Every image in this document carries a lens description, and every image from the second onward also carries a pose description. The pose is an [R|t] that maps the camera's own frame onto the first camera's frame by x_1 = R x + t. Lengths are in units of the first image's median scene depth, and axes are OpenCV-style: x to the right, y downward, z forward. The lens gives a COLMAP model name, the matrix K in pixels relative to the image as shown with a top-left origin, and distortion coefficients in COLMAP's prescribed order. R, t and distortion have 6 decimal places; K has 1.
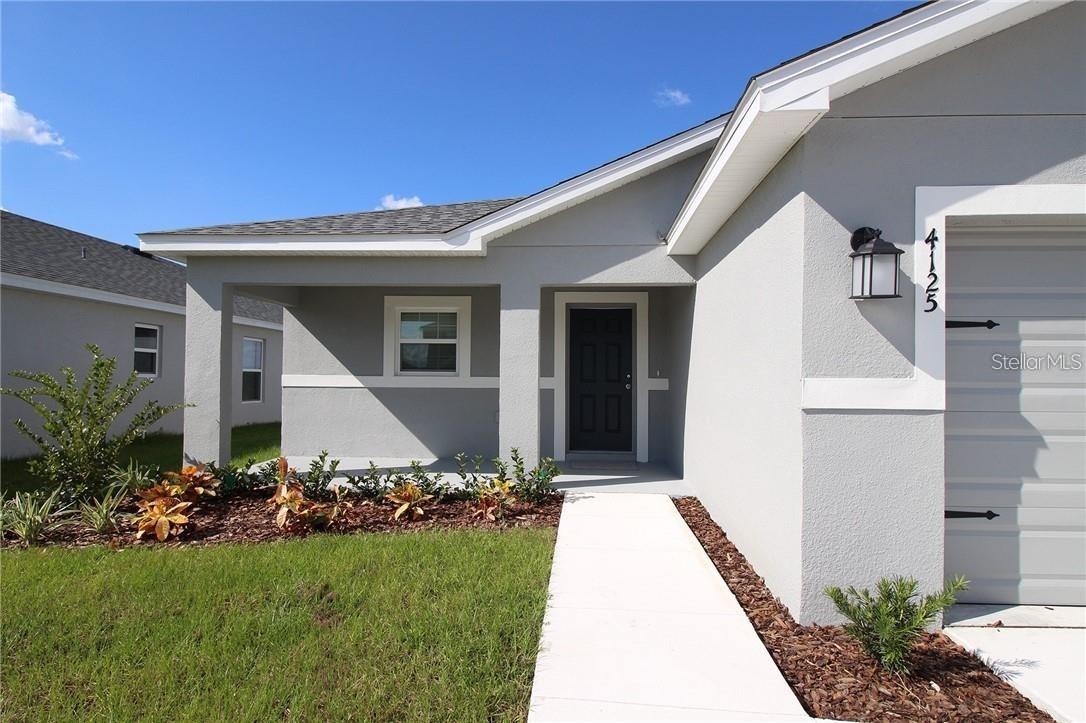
lens RADIAL K [[573.4, 0, 543.0], [0, 573.4, 361.5], [0, 0, 1]] dist [-0.005267, -0.000971]
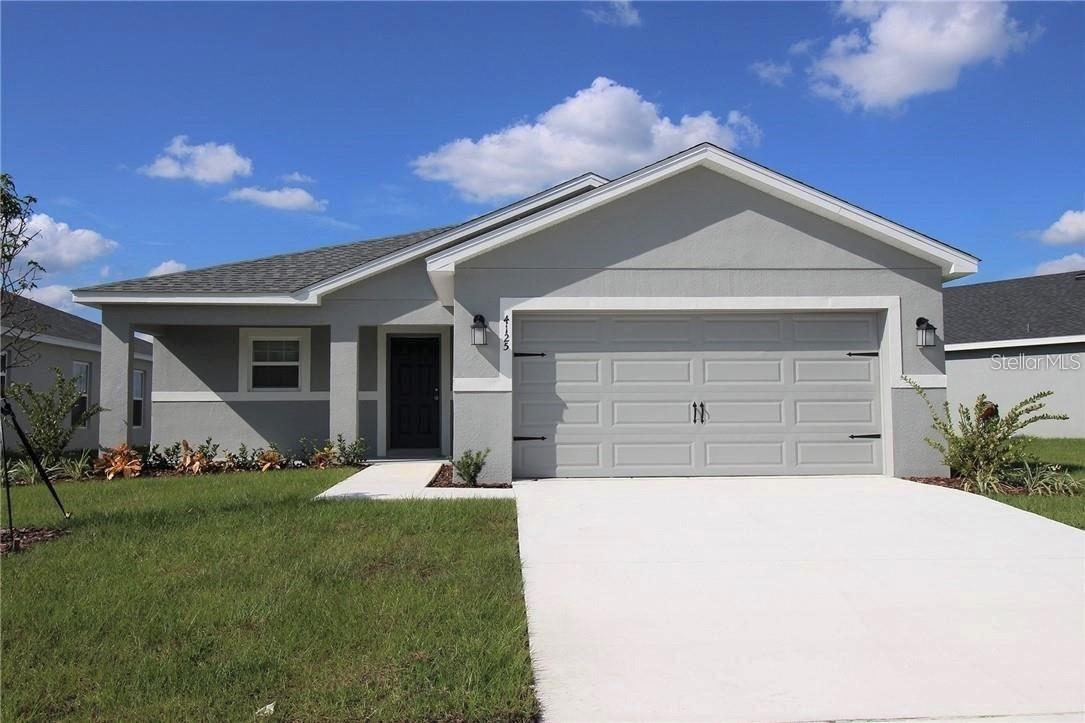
lens RADIAL K [[887.5, 0, 542.5], [0, 887.5, 361.5], [0, 0, 1]] dist [0.011413, 0.003160]
pose [[0.991841, -0.005896, 0.127344, 0.212047], [0.010533, 0.999304, -0.035772, 0.056967], [-0.127045, 0.036821, 0.991213, -1.613697]]
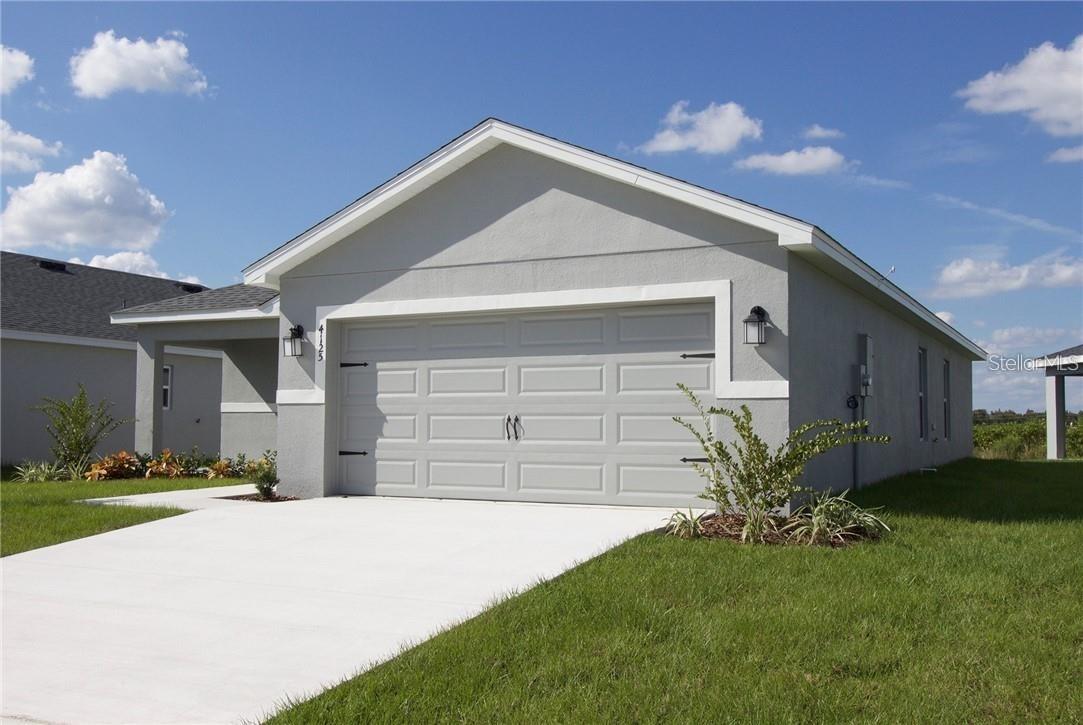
lens RADIAL K [[1124.1, 0, 541.5], [0, 1124.1, 362.5], [0, 0, 1]] dist [0.024205, 0.013239]
pose [[0.915464, -0.026180, -0.401547, 1.980406], [0.010854, 0.999125, -0.040397, 0.067838], [0.402254, 0.032624, 0.914947, -1.668921]]
